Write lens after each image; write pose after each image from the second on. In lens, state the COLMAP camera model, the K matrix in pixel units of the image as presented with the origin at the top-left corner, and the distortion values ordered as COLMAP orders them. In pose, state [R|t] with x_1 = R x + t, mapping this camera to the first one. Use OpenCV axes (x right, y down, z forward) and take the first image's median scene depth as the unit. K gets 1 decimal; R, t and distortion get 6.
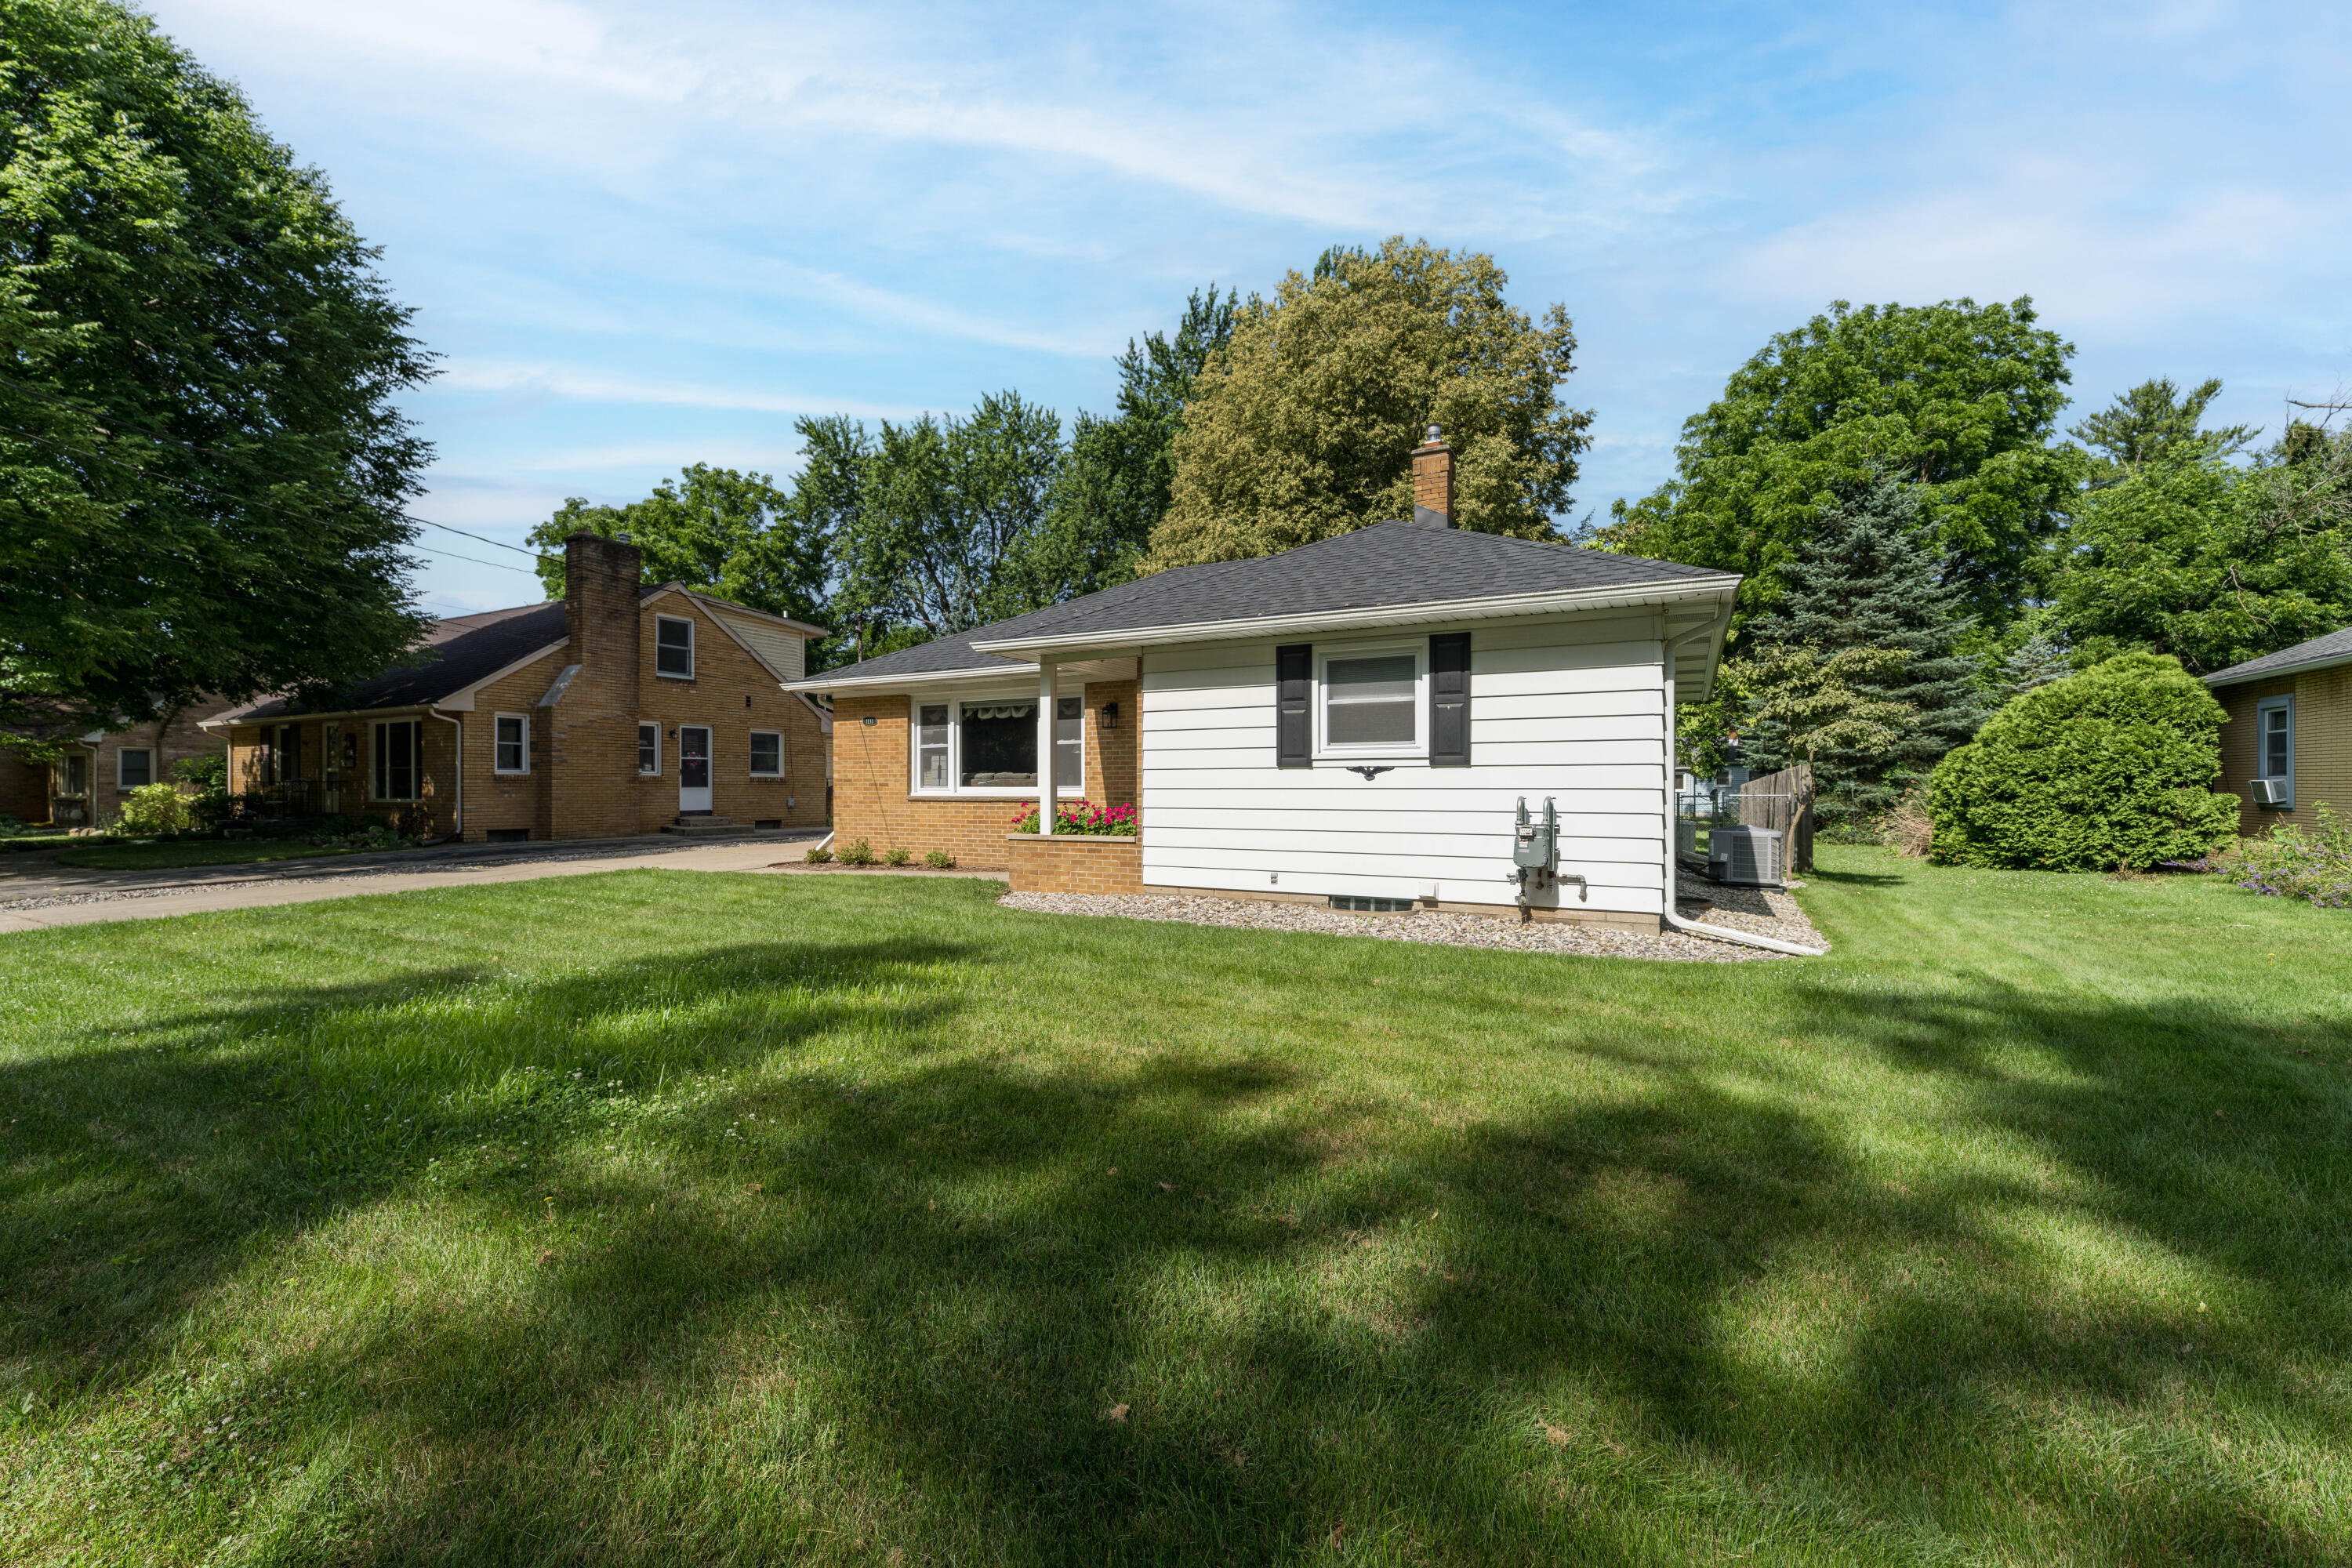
lens RADIAL K [[934.2, 0, 1183.6], [0, 934.2, 783.9], [0, 0, 1]] dist [0.001941, -0.000058]
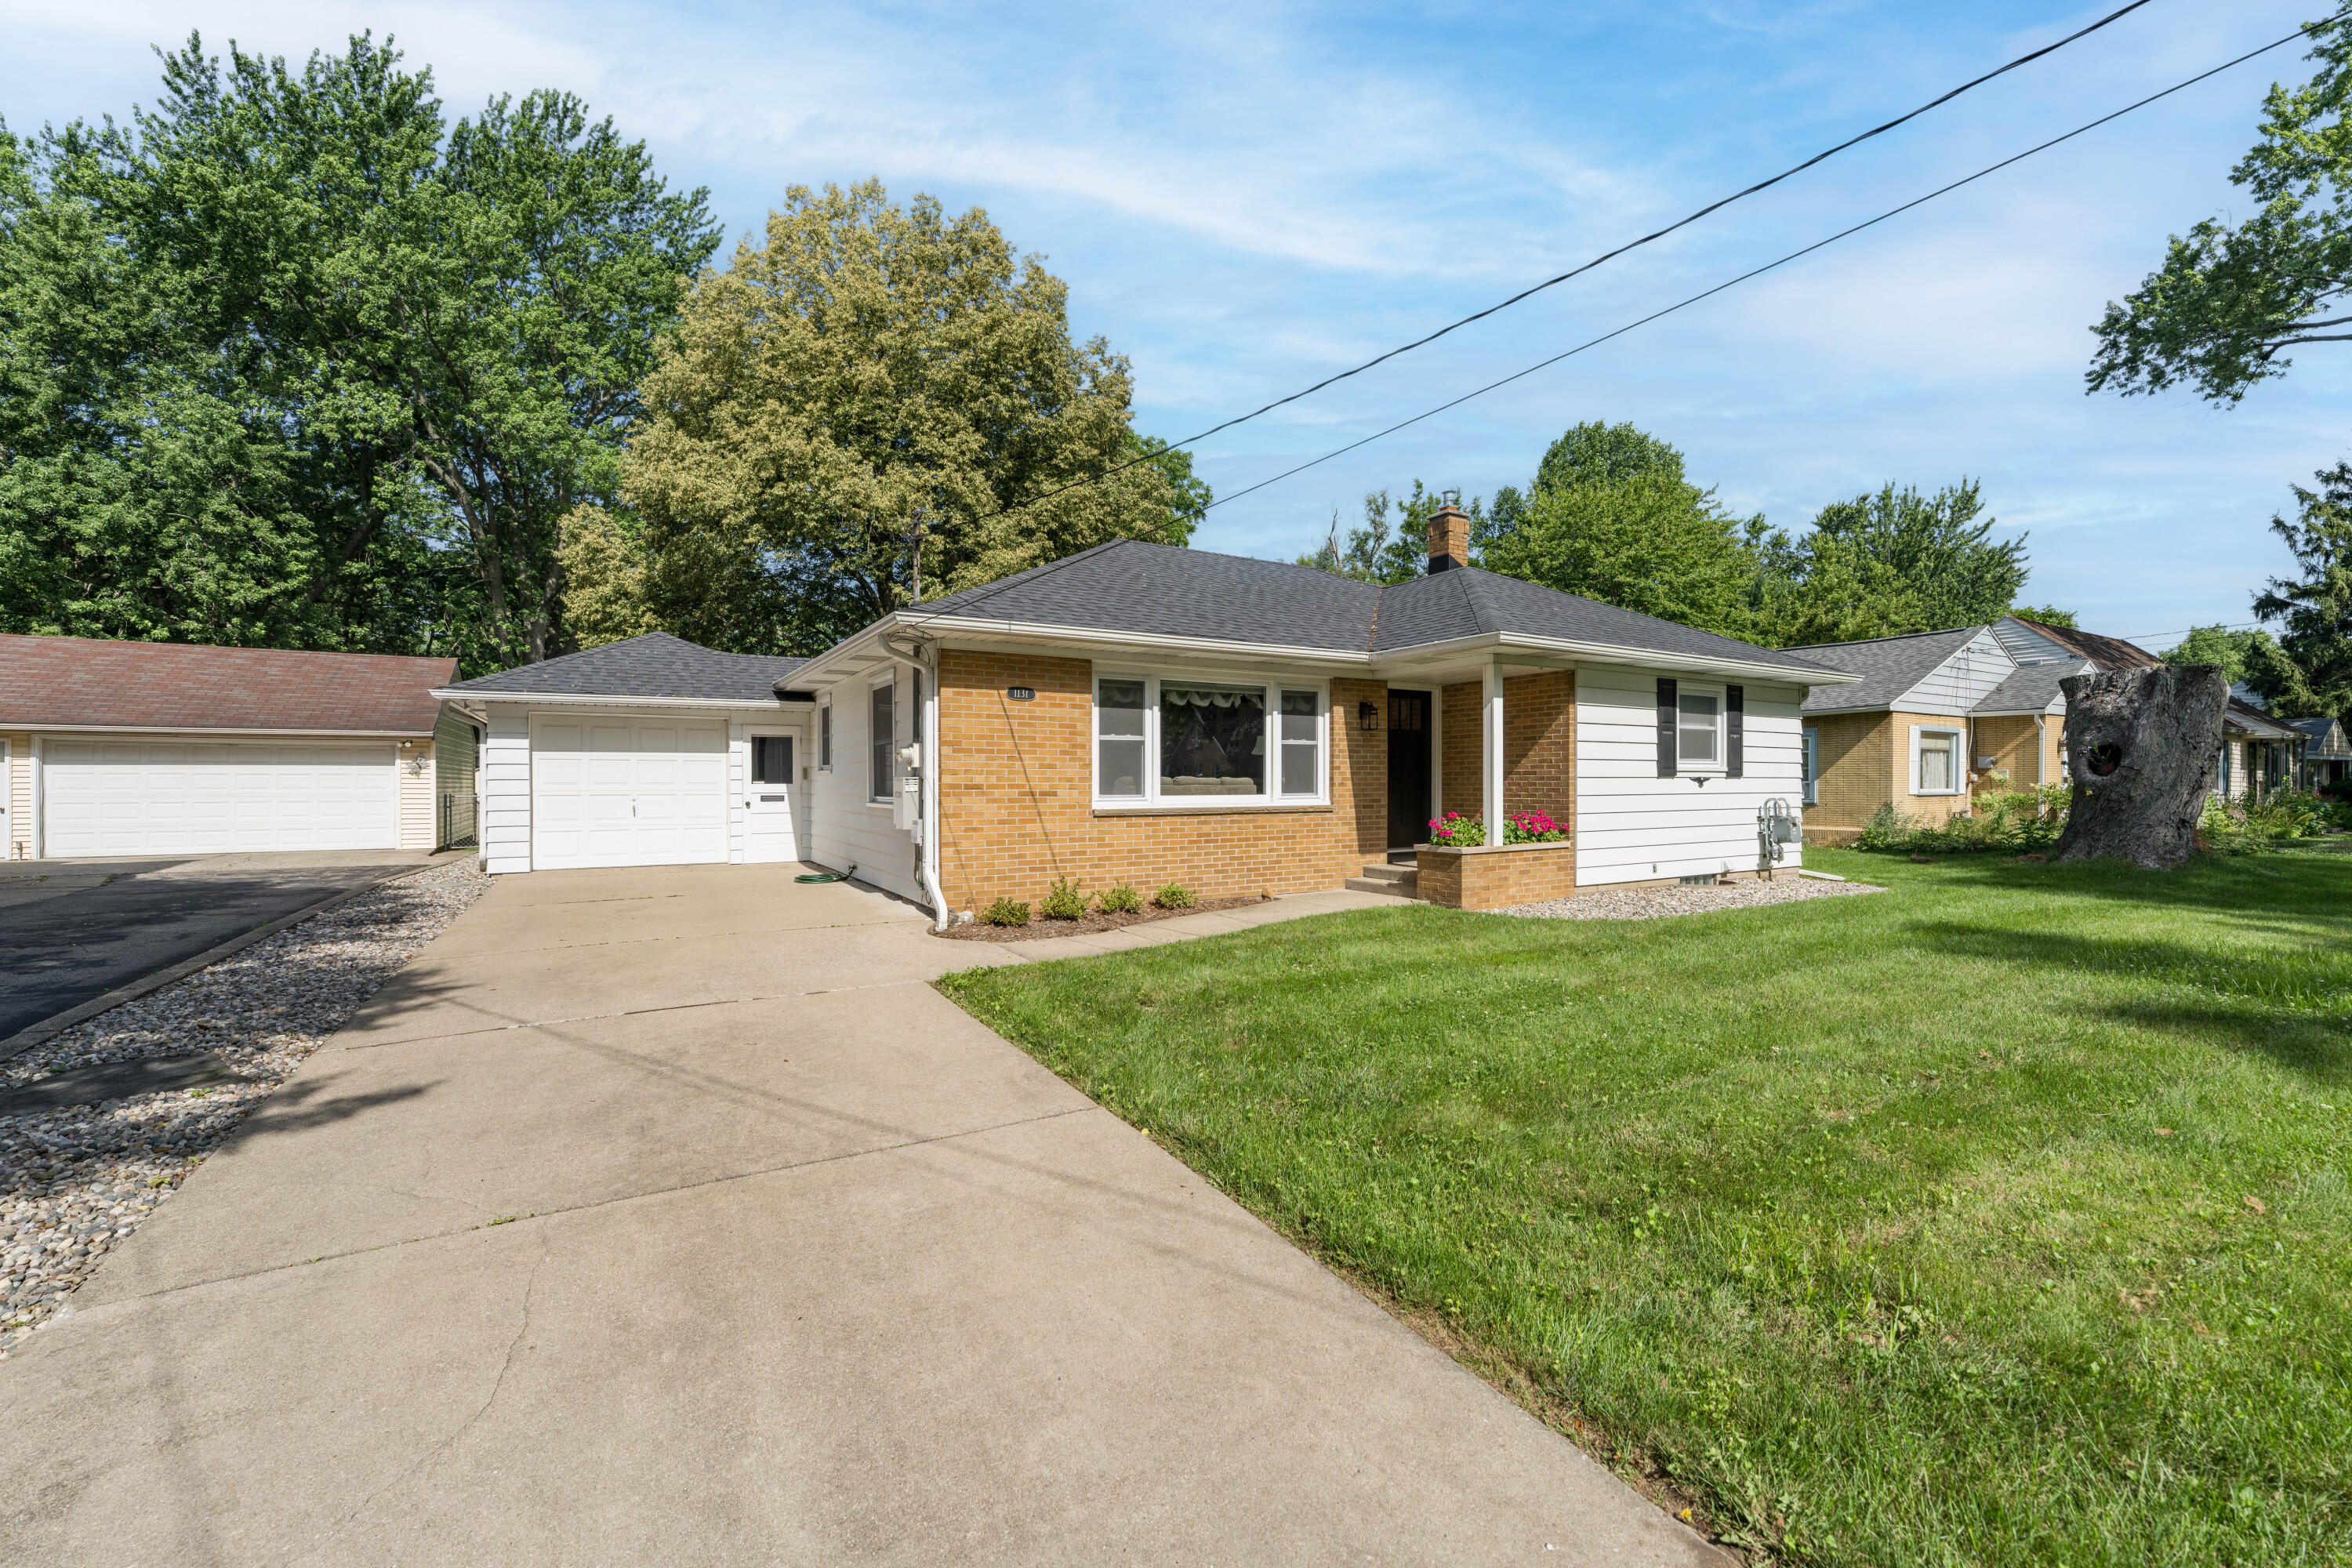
lens RADIAL K [[934.2, 0, 1164.9], [0, 934.2, 786.3], [0, 0, 1]] dist [0.001941, -0.000058]
pose [[0.524795, -0.002188, 0.851226, -1.123985], [0.000382, 0.999997, 0.002336, -0.007406], [-0.851229, -0.000901, 0.524794, 0.797703]]
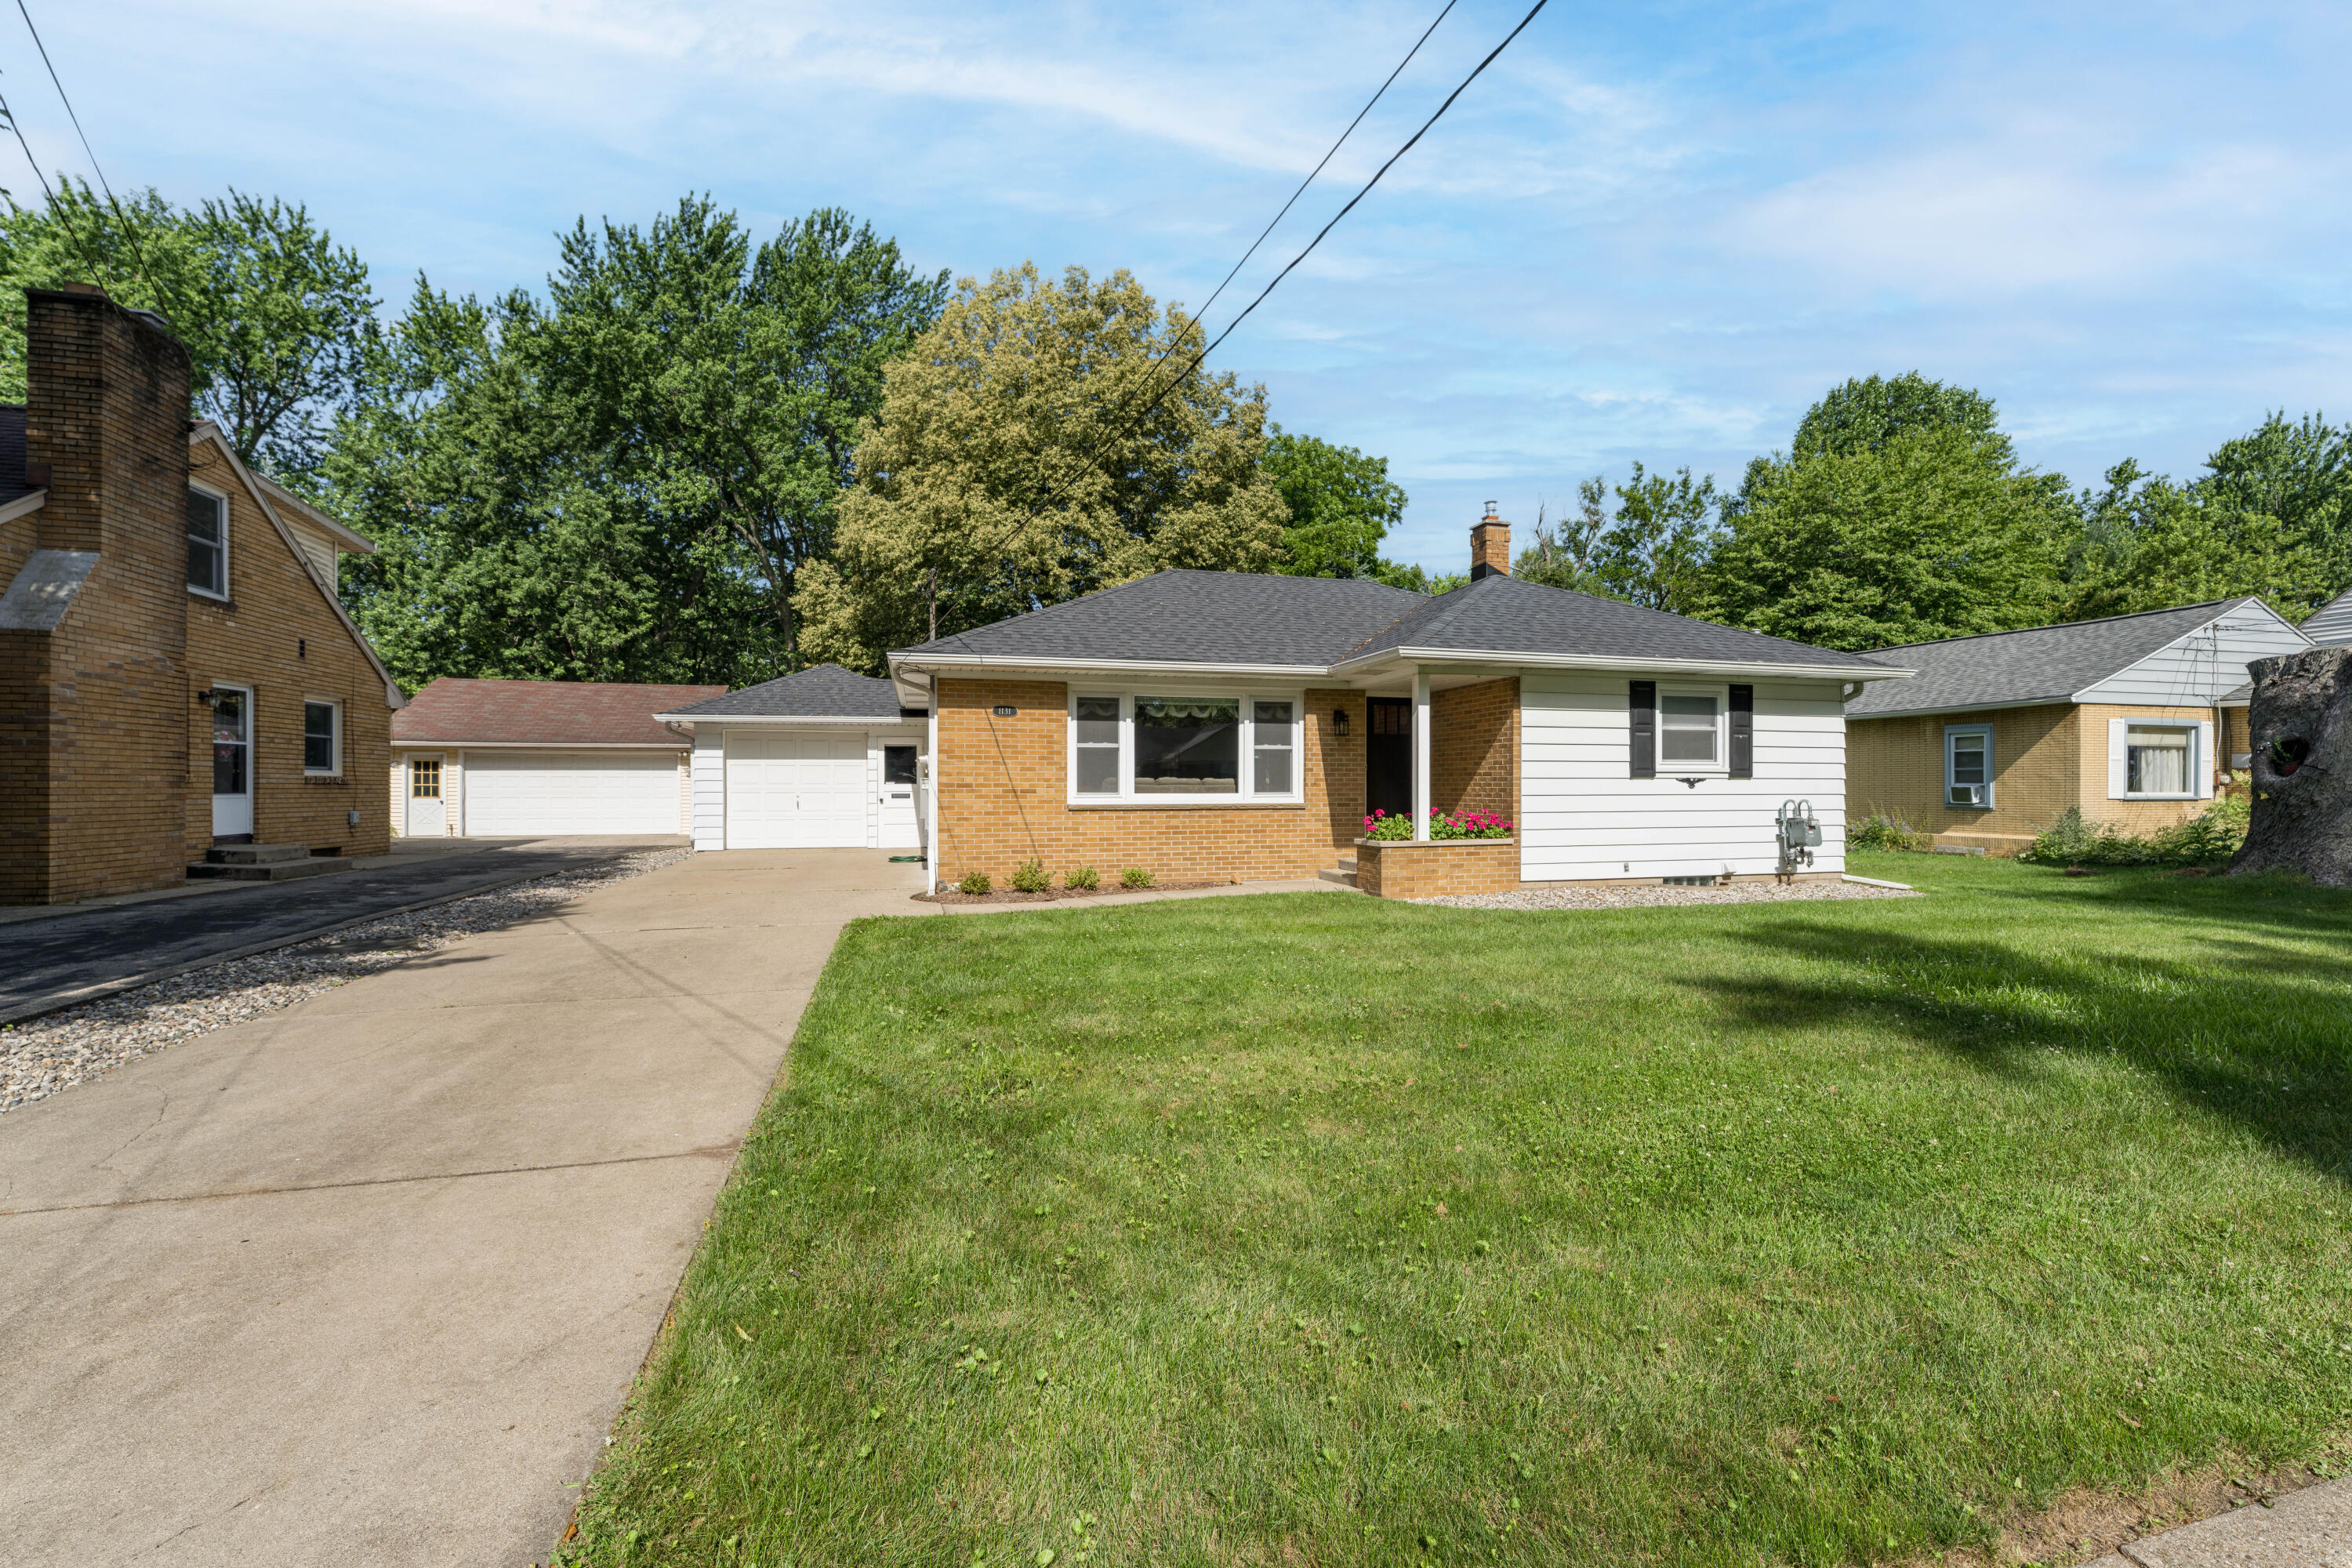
lens RADIAL K [[934.2, 0, 1170.7], [0, 934.2, 786.5], [0, 0, 1]] dist [0.001941, -0.000058]
pose [[0.734889, 0.001496, 0.678186, -1.050058], [-0.001479, 0.999999, -0.000603, -0.003789], [-0.678186, -0.000560, 0.734890, 0.439117]]
